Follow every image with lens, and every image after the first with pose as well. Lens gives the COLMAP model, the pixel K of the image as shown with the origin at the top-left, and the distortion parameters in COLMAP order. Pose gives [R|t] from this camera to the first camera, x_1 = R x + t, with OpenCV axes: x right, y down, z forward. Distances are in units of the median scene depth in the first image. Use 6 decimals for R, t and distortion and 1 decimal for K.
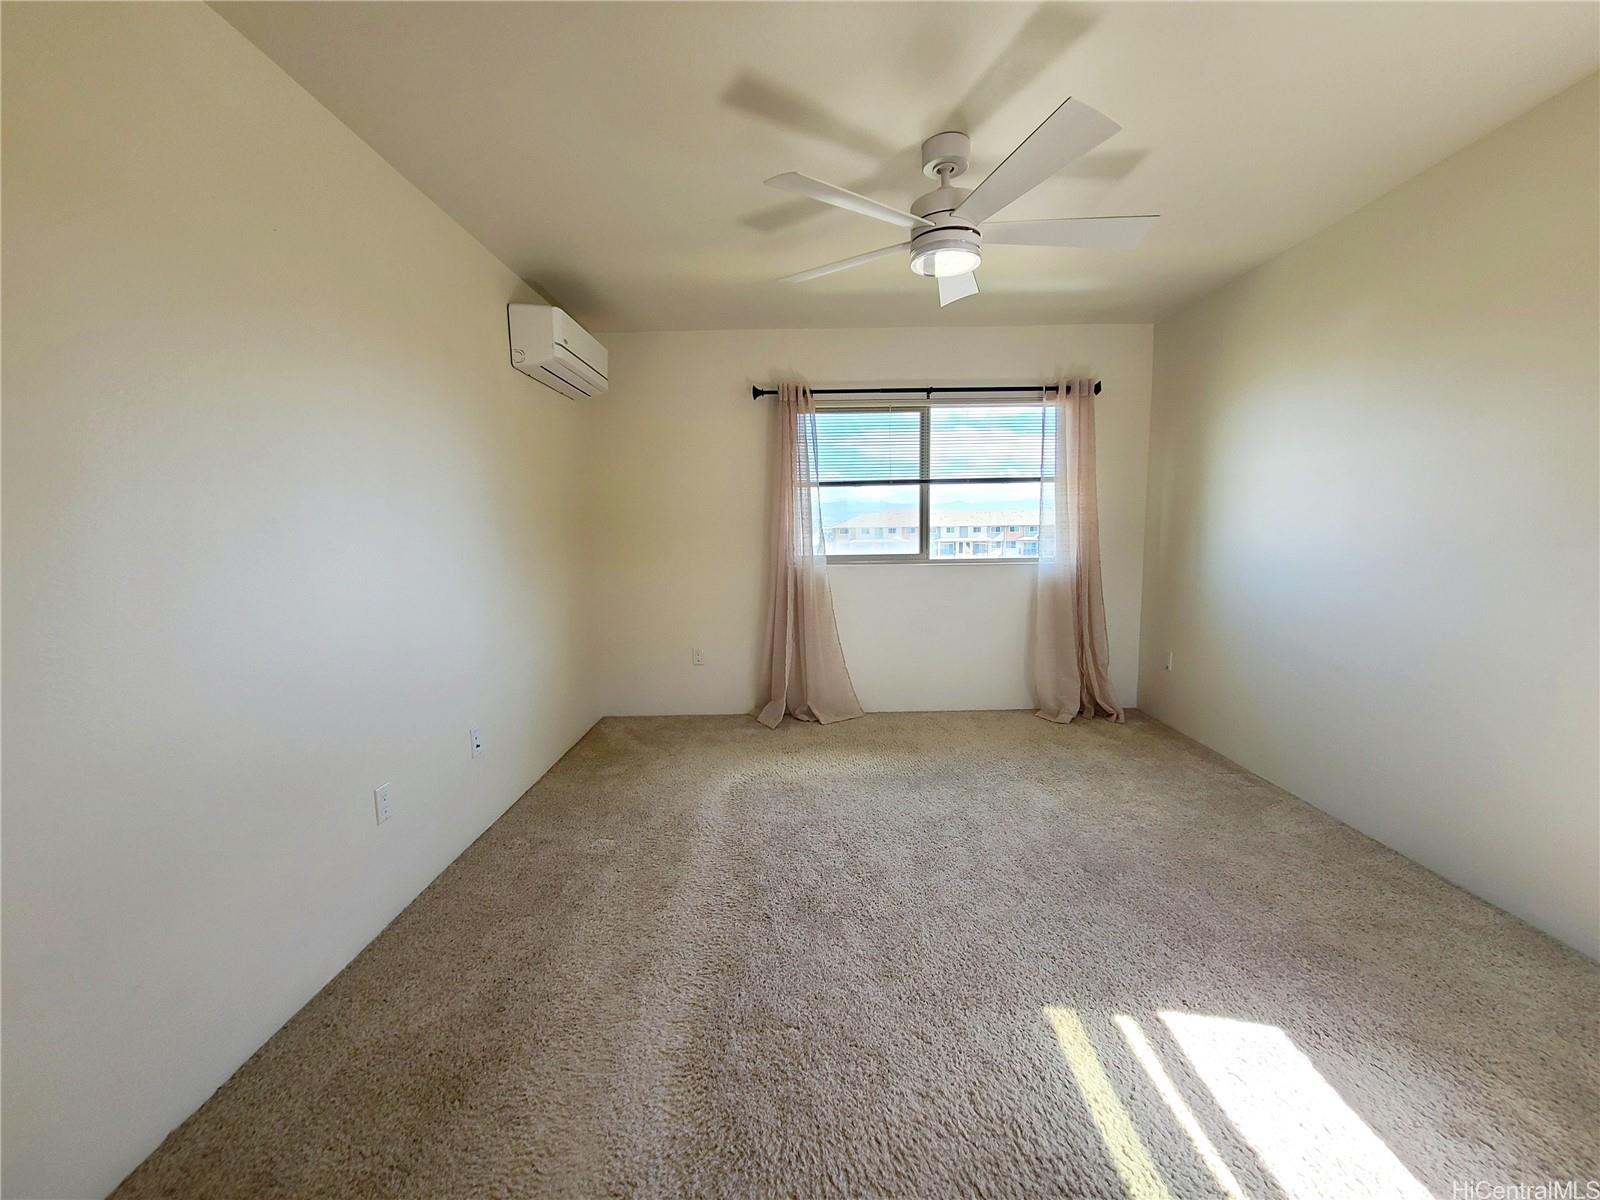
lens RADIAL K [[655.0, 0, 802.9], [0, 655.0, 597.7], [0, 0, 1]] dist [0.001091, -0.000097]
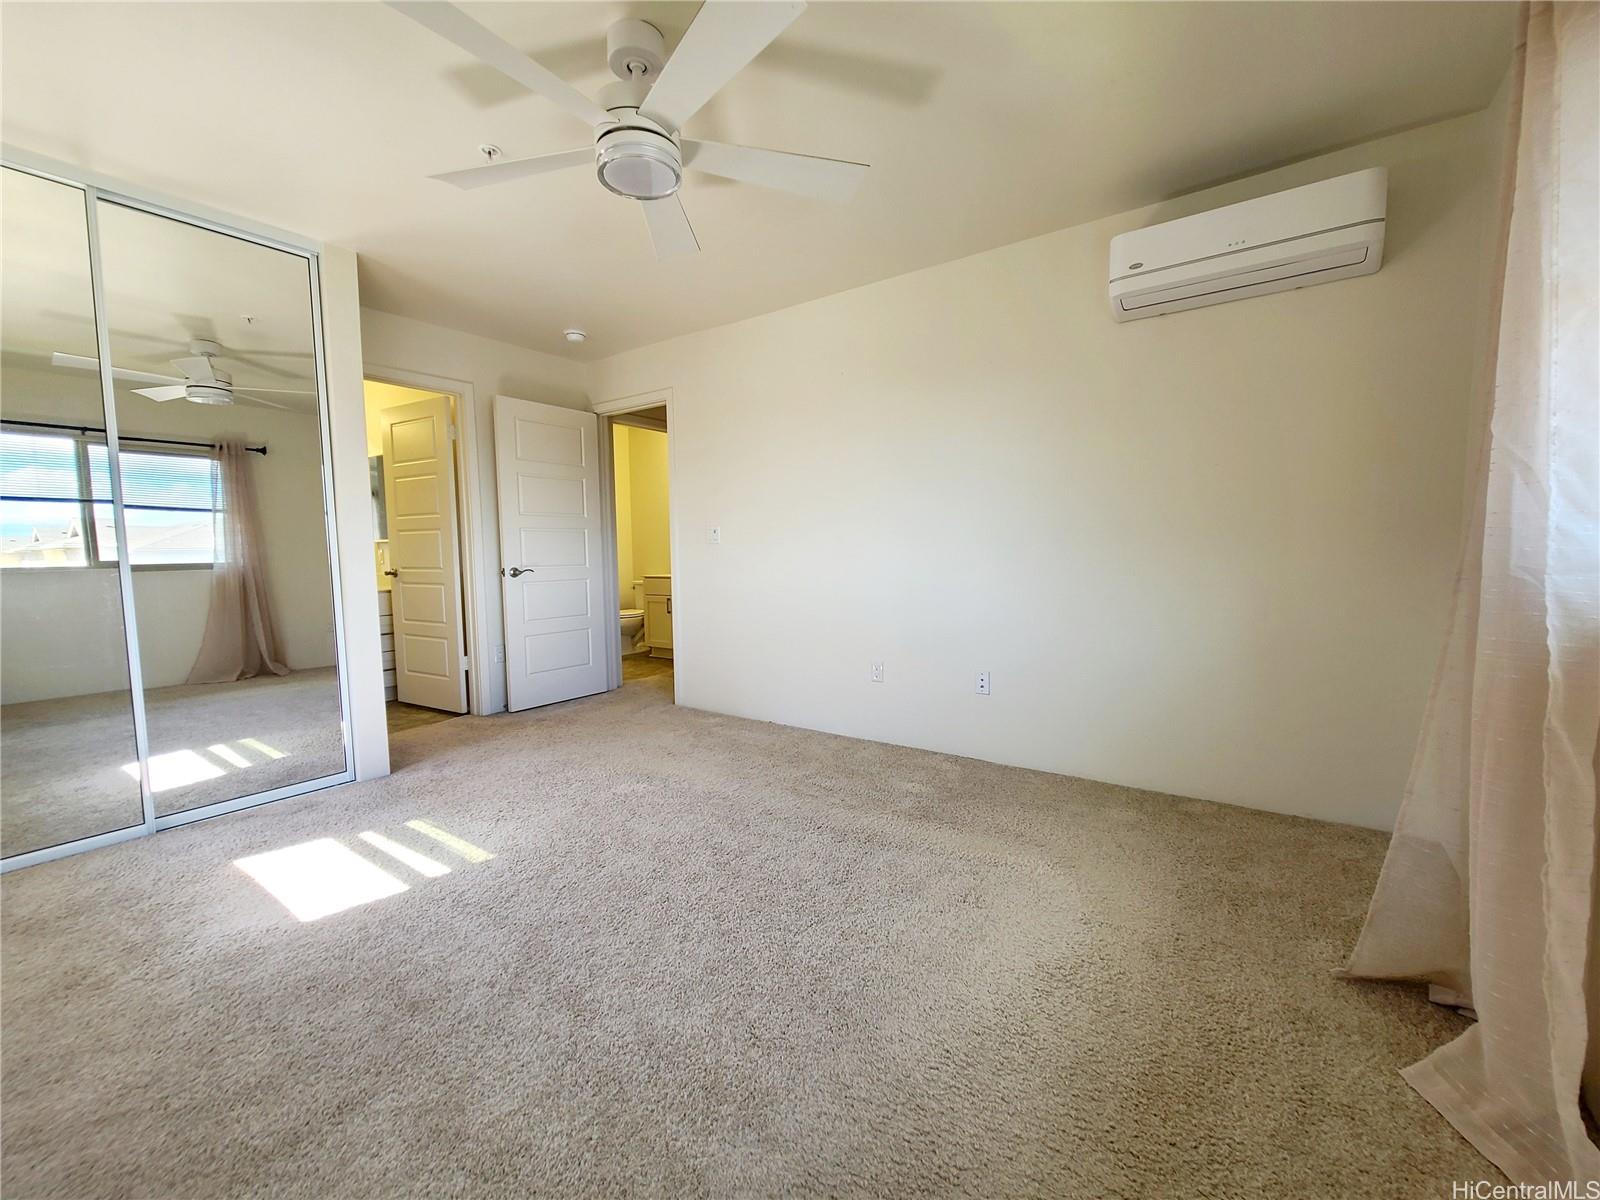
lens RADIAL K [[657.4, 0, 807.8], [0, 657.4, 602.6], [0, 0, 1]] dist [-0.000732, -0.000148]
pose [[-0.603557, 0.094509, -0.791698, 0.424763], [-0.062105, 0.984361, 0.164855, -0.081739], [0.794897, 0.148668, -0.588249, 0.941441]]
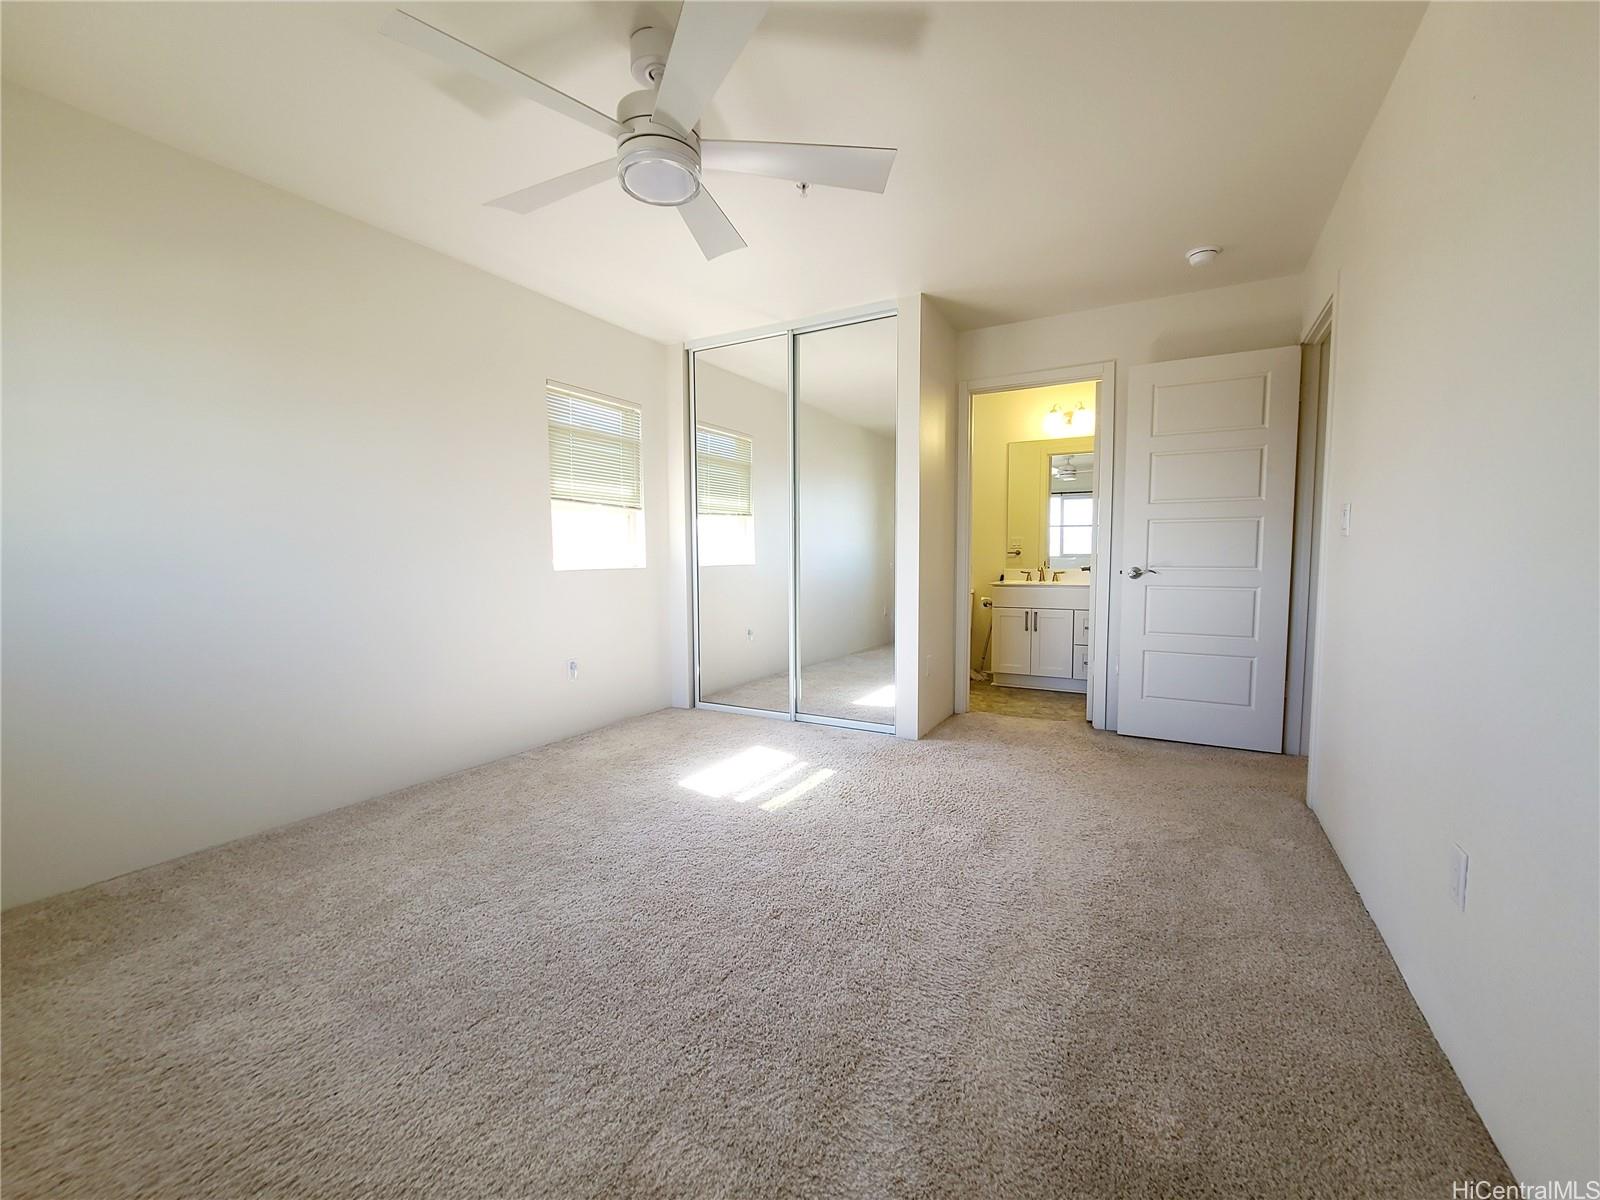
lens RADIAL K [[657.4, 0, 807.8], [0, 657.4, 602.6], [0, 0, 1]] dist [-0.000732, -0.000148]
pose [[-0.872471, -0.022887, 0.488129, -0.200581], [0.061830, 0.985704, 0.156731, -0.052435], [-0.484738, 0.166924, -0.858583, 0.921953]]
